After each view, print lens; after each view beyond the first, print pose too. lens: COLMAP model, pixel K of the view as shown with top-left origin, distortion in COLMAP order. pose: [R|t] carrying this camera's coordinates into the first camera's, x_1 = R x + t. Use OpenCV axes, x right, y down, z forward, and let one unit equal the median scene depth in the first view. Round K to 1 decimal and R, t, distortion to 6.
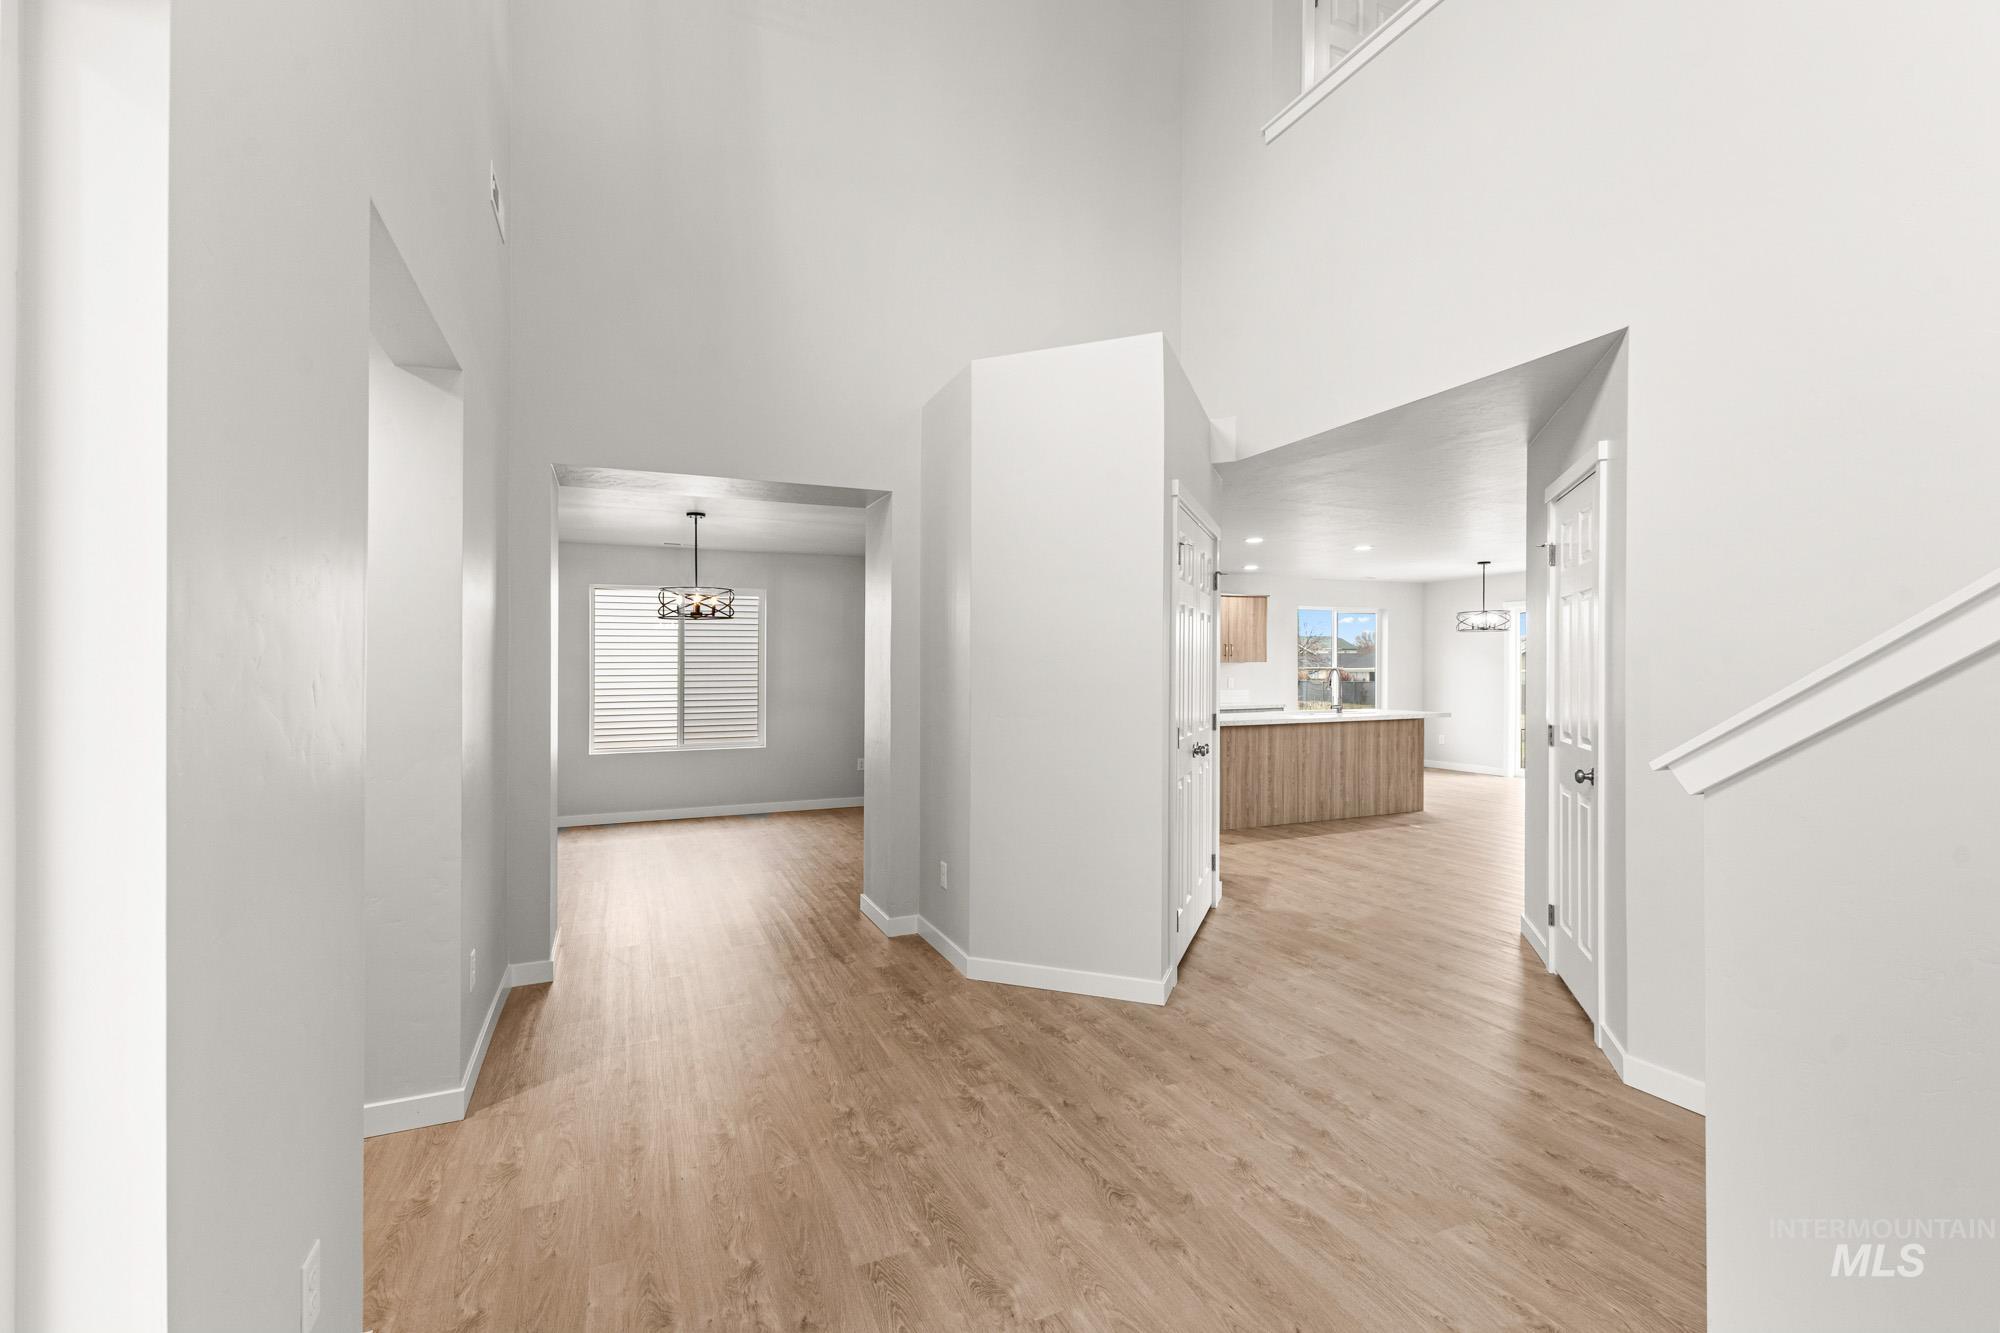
lens RADIAL K [[866.1, 0, 988.8], [0, 866.1, 666.1], [0, 0, 1]] dist [0.002705, -0.000626]
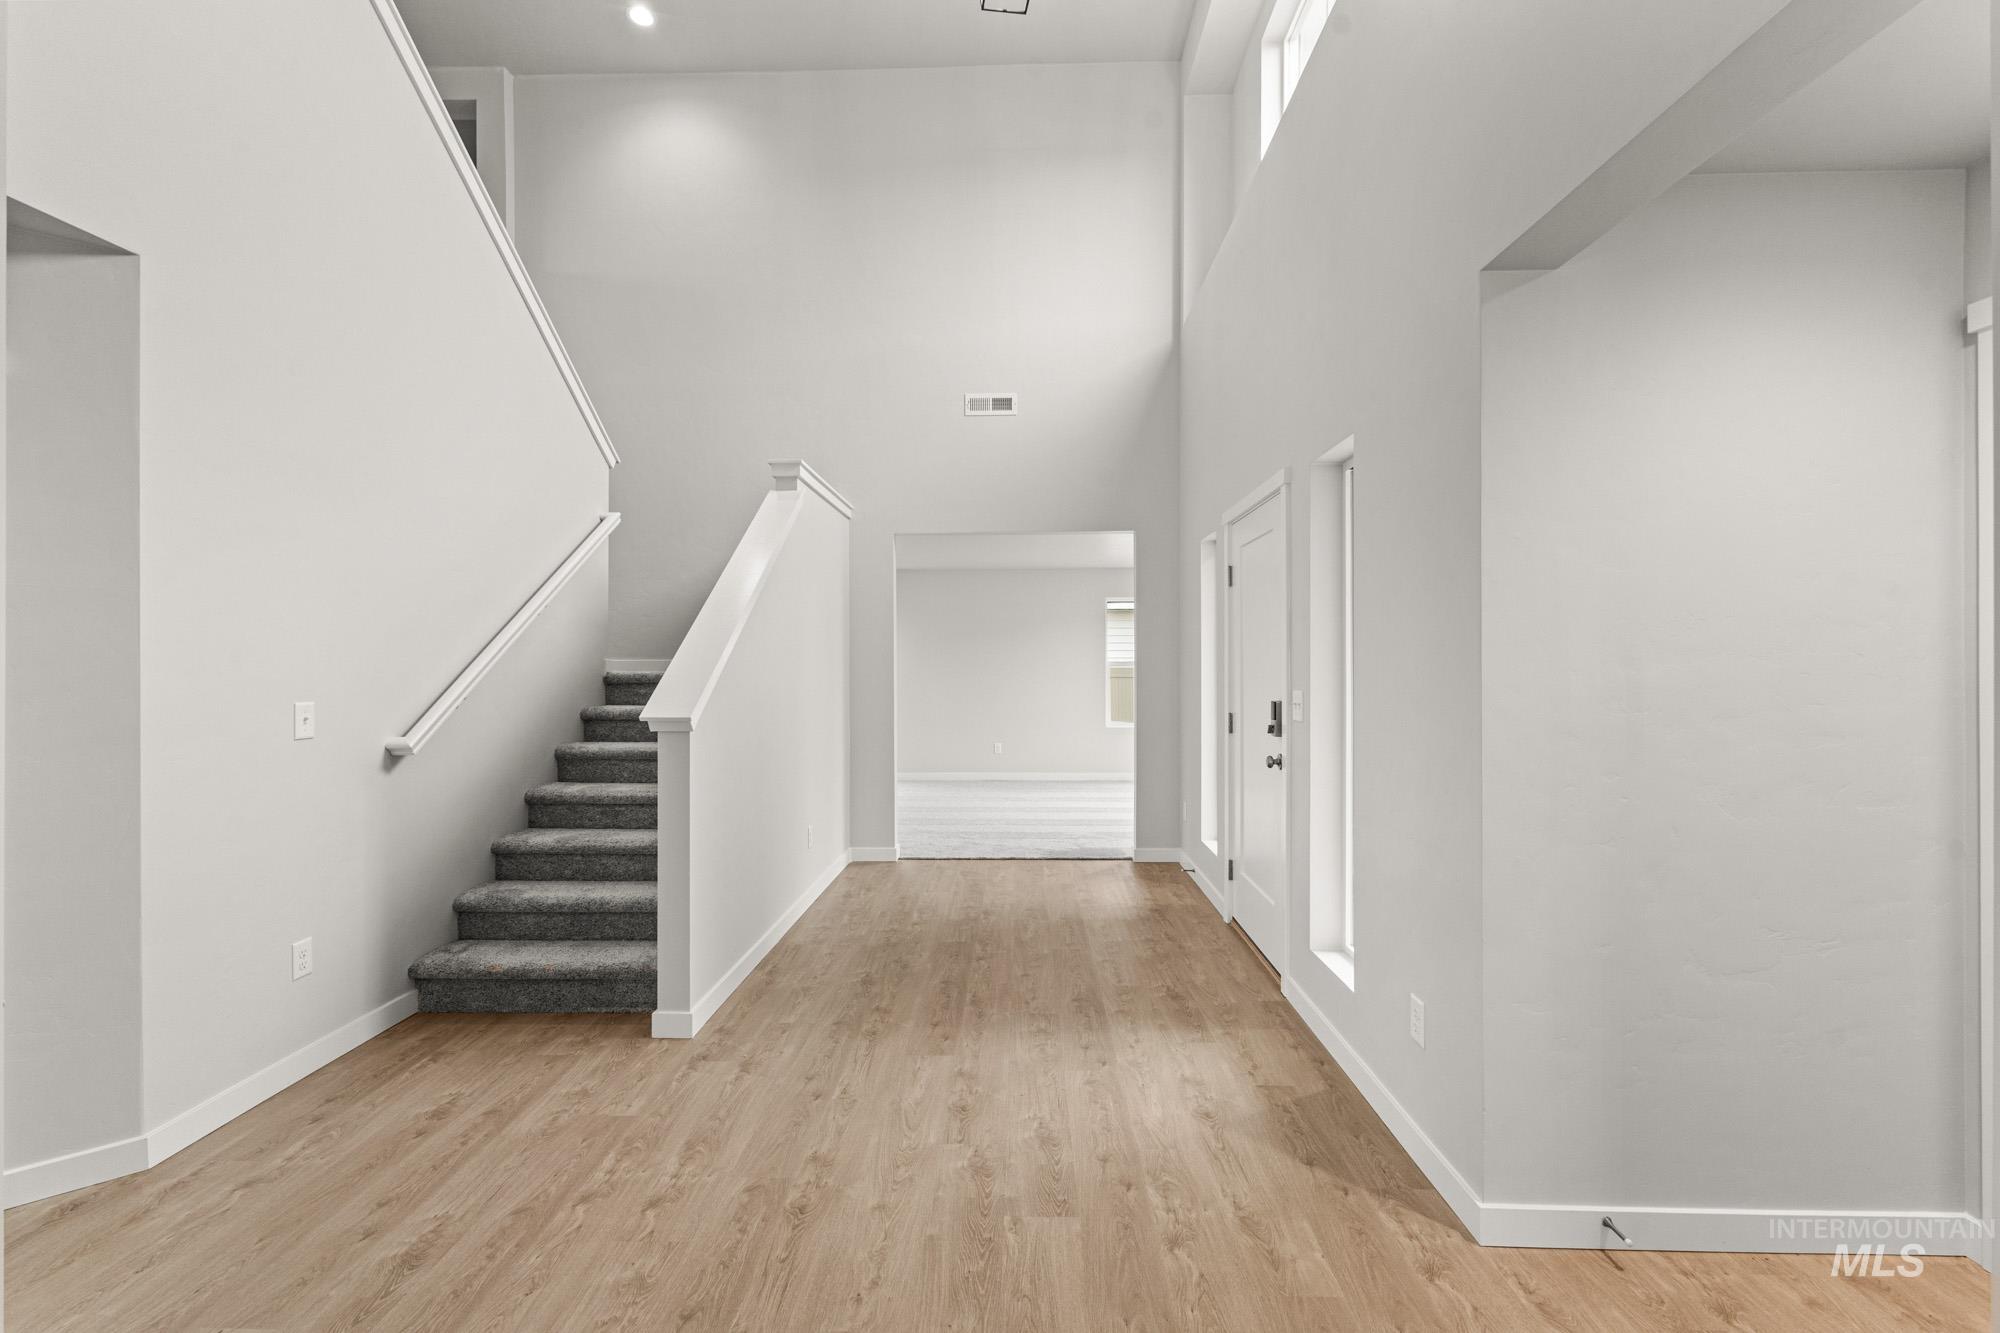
lens RADIAL K [[866.1, 0, 988.8], [0, 866.1, 666.1], [0, 0, 1]] dist [0.002705, -0.000626]
pose [[-0.906422, 0.007086, 0.422315, -0.464617], [0.007913, 0.999969, 0.000205, 0.002523], [-0.422300, 0.003528, -0.906449, 1.827549]]
